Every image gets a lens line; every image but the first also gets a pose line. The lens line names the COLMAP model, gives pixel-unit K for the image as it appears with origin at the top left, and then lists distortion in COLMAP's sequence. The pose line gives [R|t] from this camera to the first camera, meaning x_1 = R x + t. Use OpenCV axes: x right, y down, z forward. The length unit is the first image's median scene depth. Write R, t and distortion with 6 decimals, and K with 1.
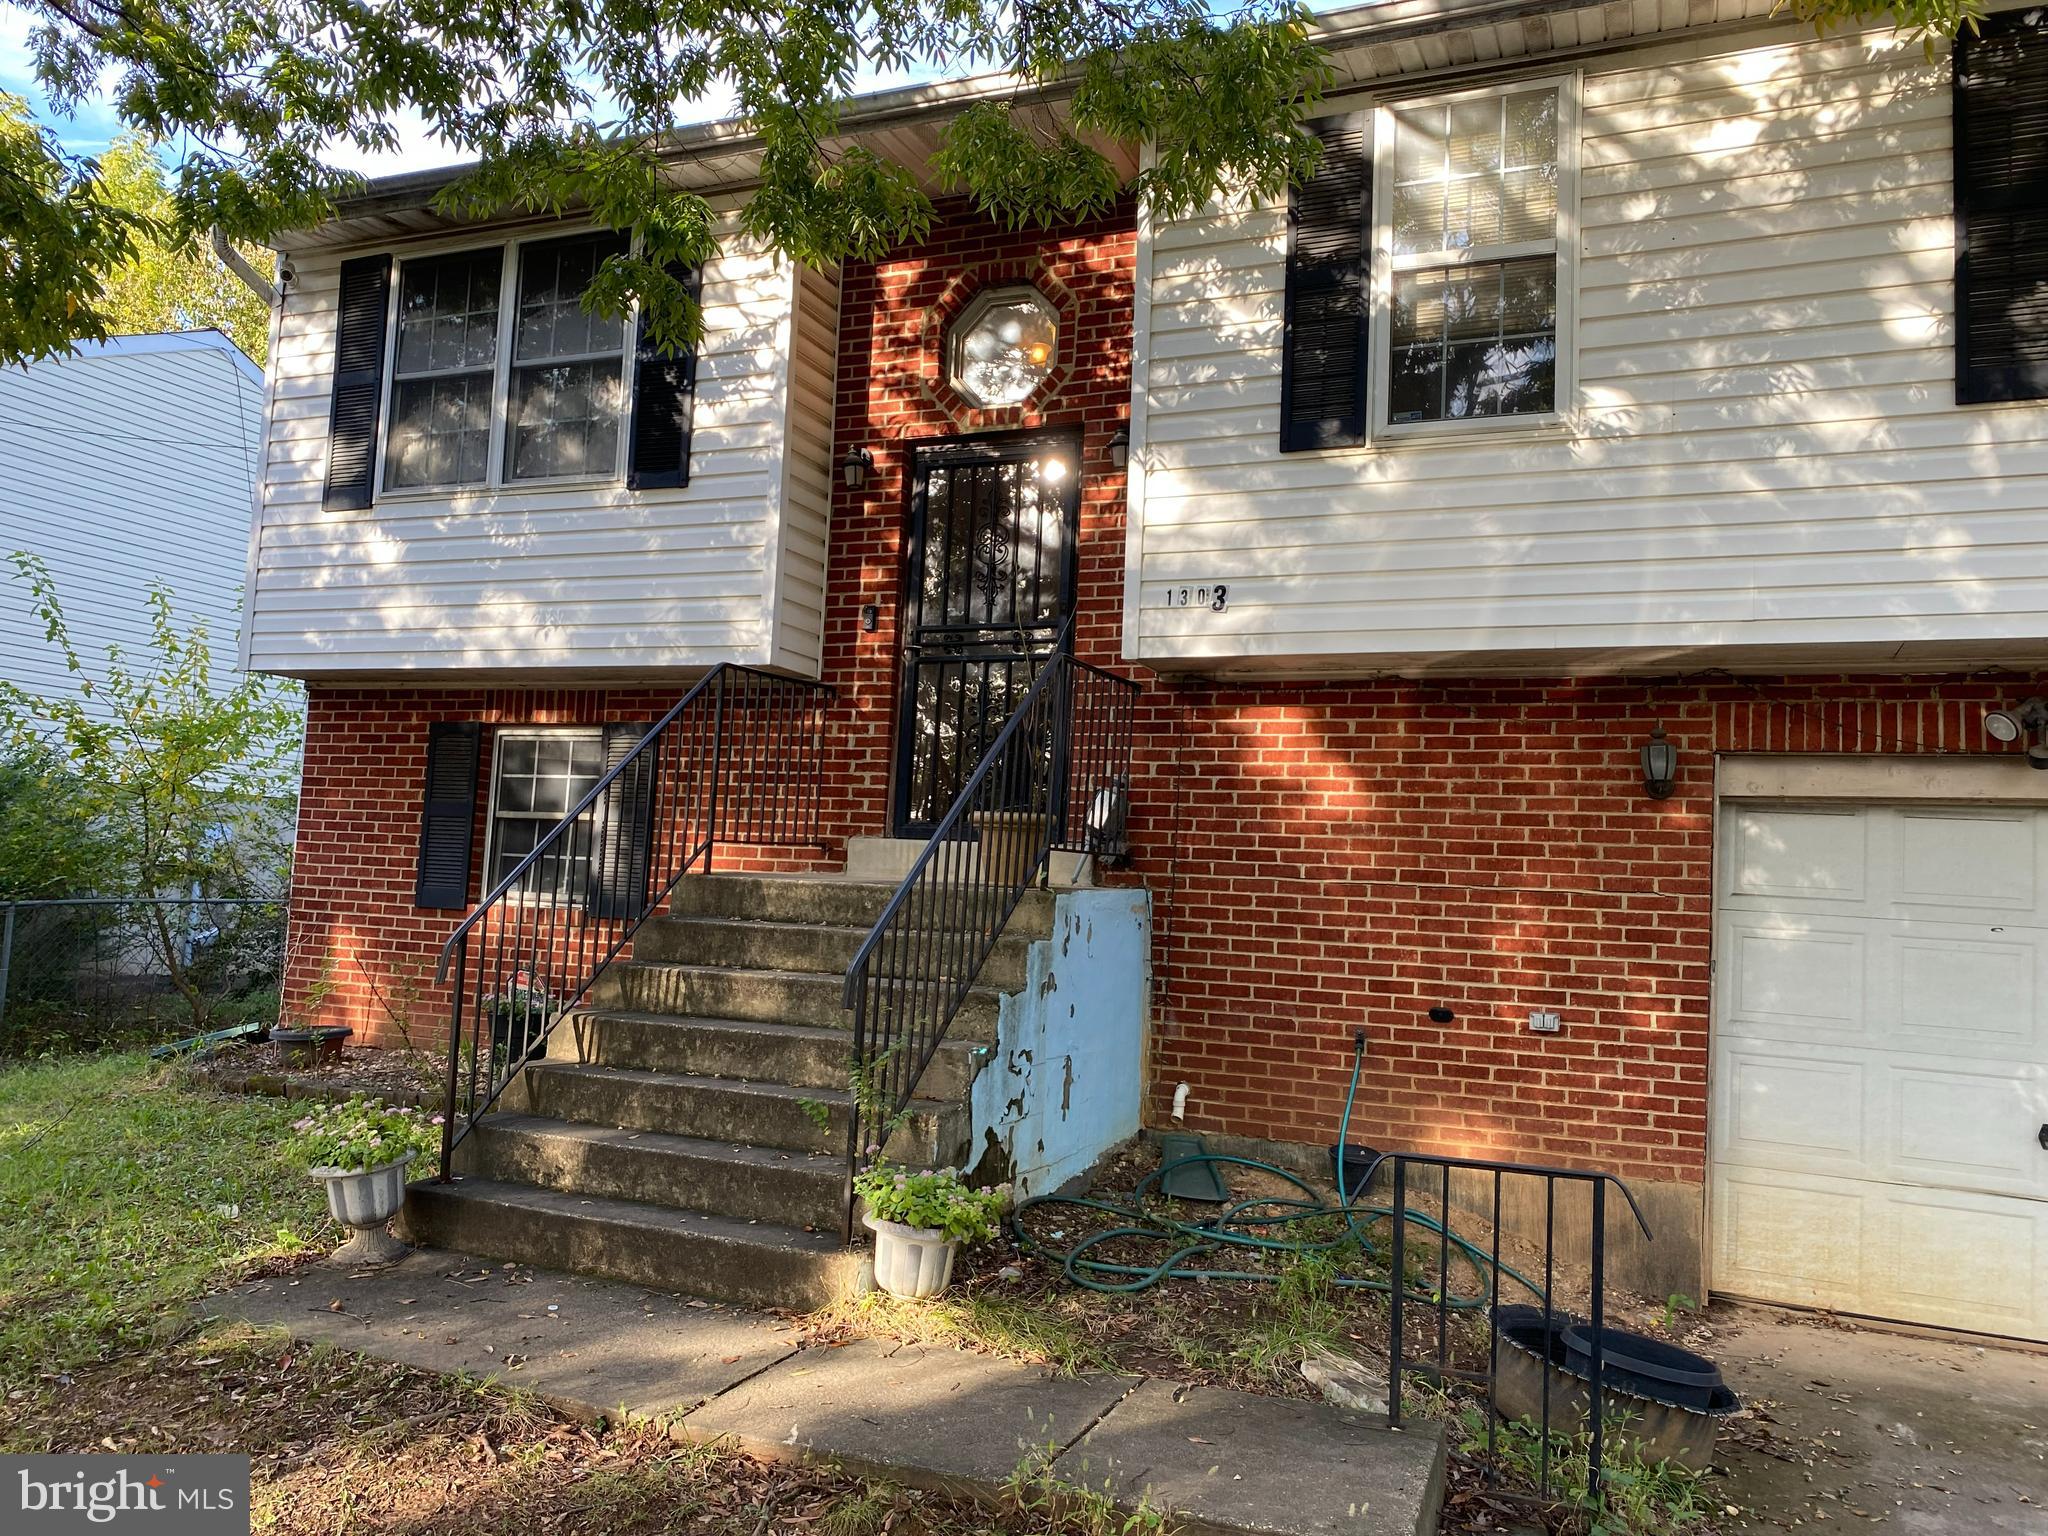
lens RADIAL K [[1577.5, 0, 1001.7], [0, 1577.5, 763.2], [0, 0, 1]] dist [0.032684, -0.034324]
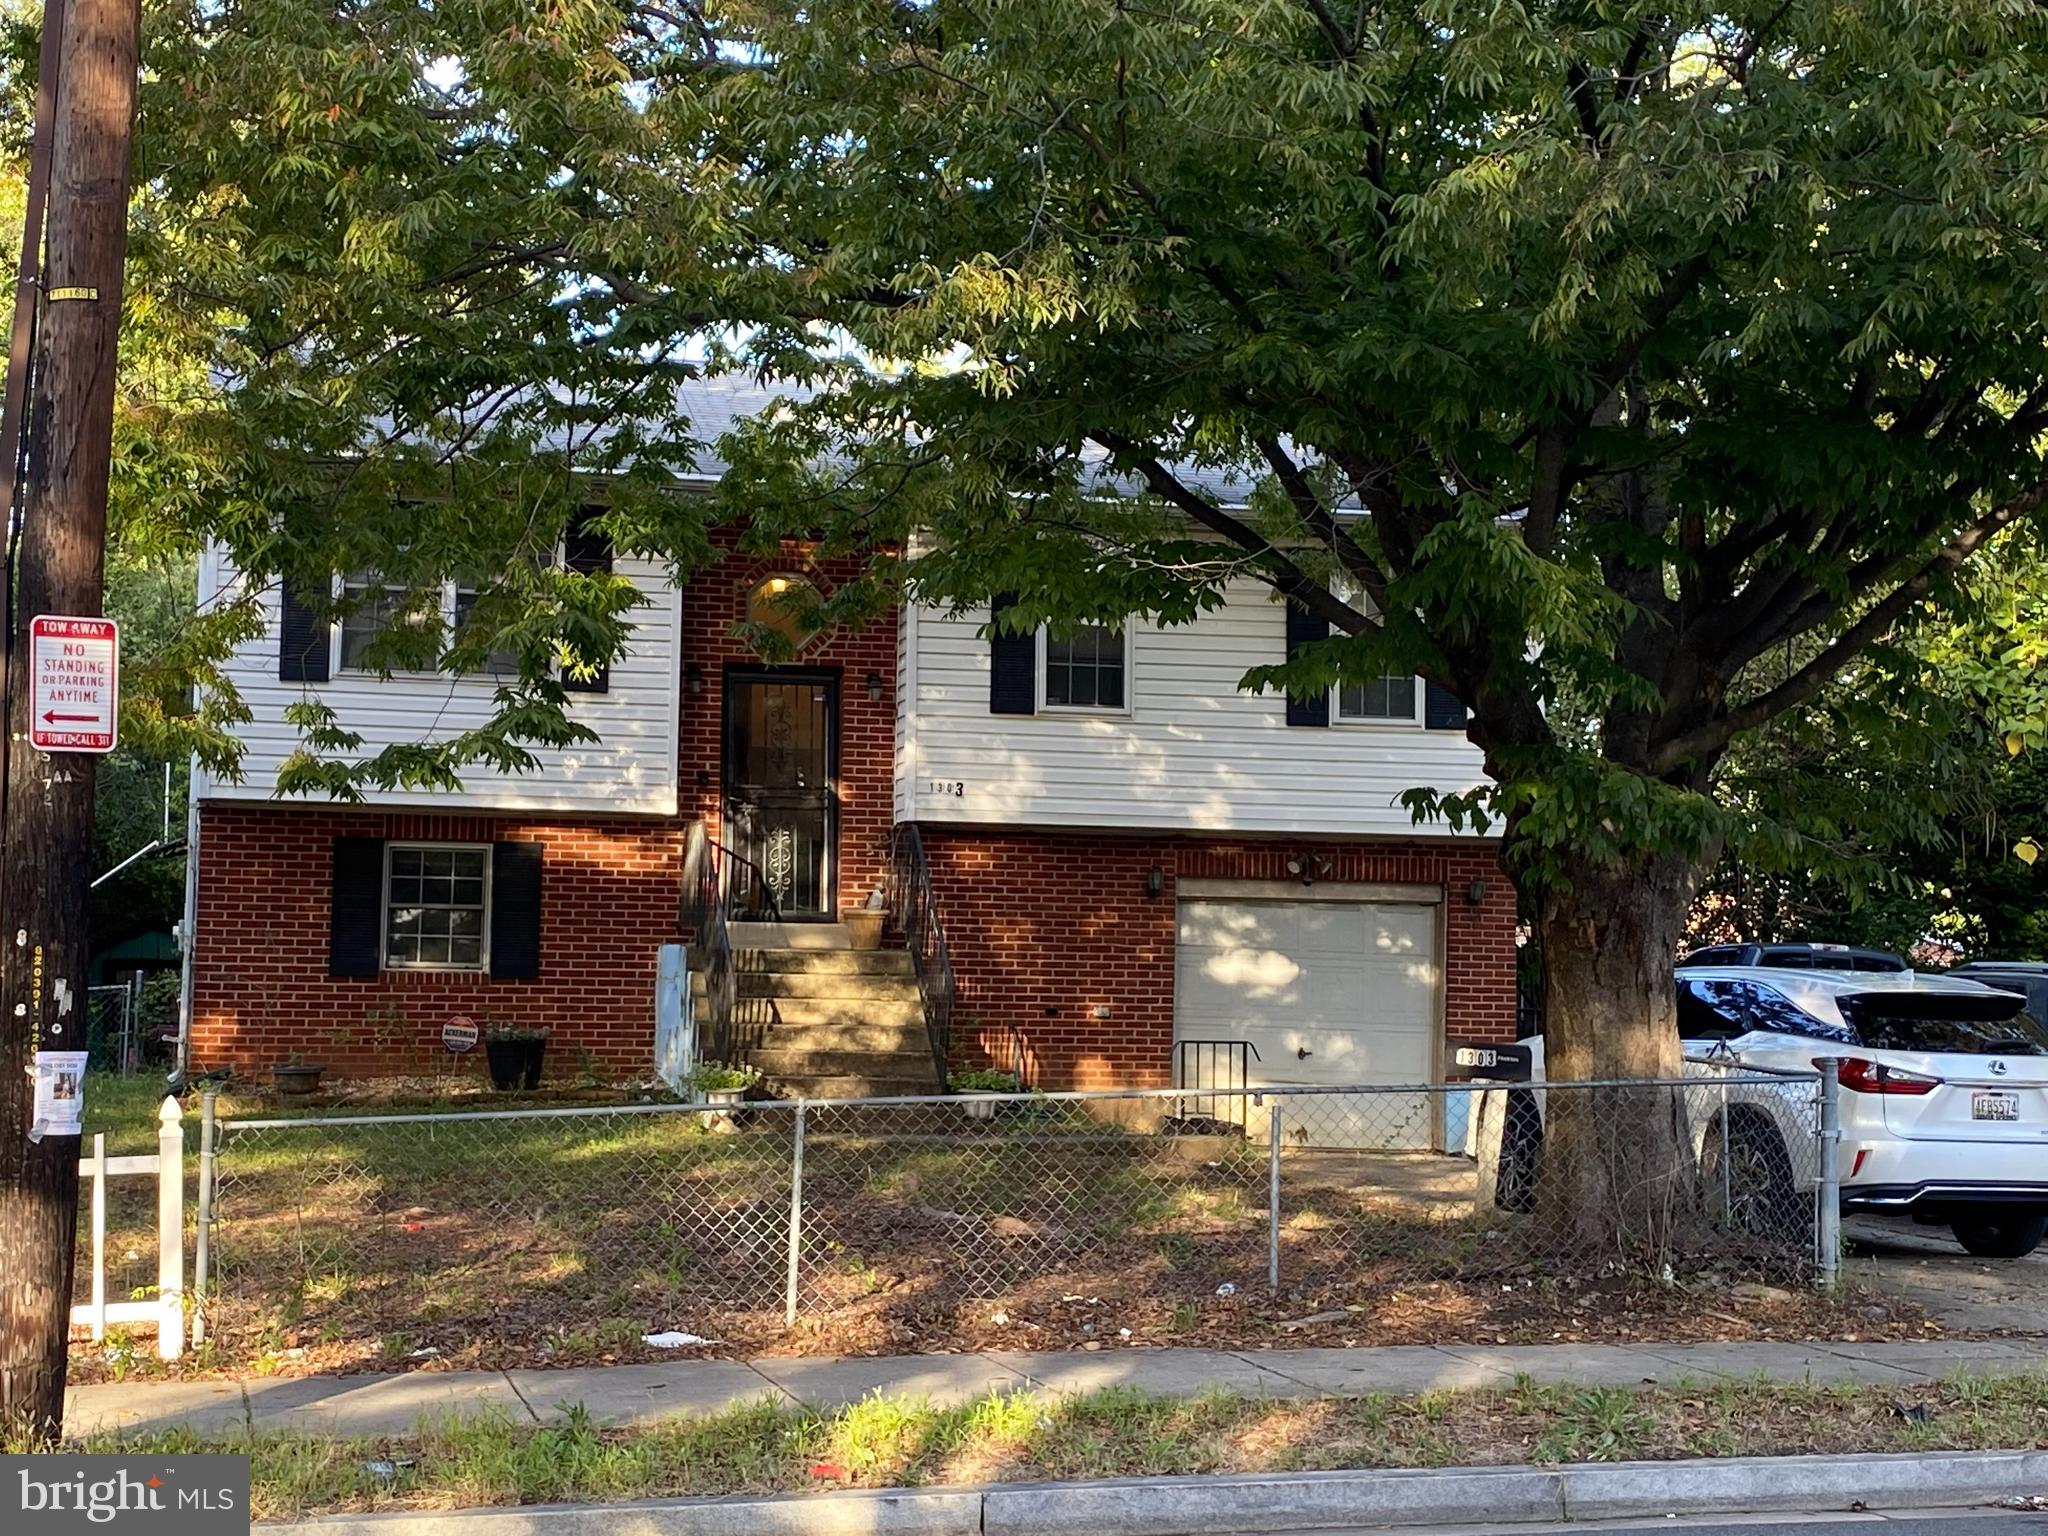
lens RADIAL K [[3230.6, 0, 1024.0], [0, 3230.6, 768.0], [0, 0, 1]] dist [0.231074, 0.002567]
pose [[0.793969, 0.012127, 0.607837, -2.126333], [-0.029642, 0.999384, 0.018781, -0.206806], [-0.607235, -0.032929, 0.793840, -2.067402]]
